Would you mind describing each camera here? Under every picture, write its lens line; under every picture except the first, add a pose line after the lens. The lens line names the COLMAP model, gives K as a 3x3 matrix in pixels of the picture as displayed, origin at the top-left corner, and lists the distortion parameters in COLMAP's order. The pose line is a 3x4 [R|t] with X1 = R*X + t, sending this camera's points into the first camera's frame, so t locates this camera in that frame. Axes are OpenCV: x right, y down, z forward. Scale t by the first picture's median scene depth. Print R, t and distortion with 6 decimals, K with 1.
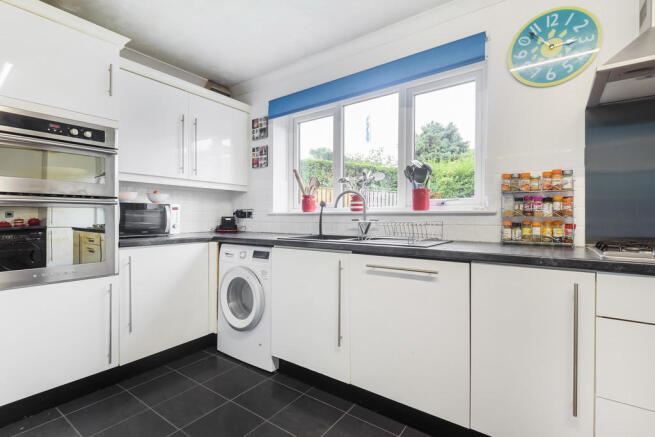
lens RADIAL K [[321.8, 0, 327.5], [0, 321.8, 218.5], [0, 0, 1]] dist [0.002306, 0.000124]
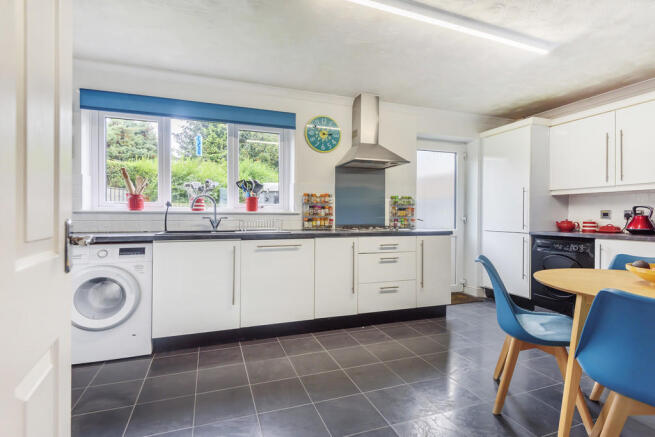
lens RADIAL K [[321.8, 0, 327.5], [0, 321.8, 218.5], [0, 0, 1]] dist [0.002306, 0.000124]
pose [[0.543080, -0.007285, 0.839649, -0.842887], [-0.001338, 0.999954, 0.009541, -0.006297], [-0.839680, -0.006305, 0.543045, -0.127341]]
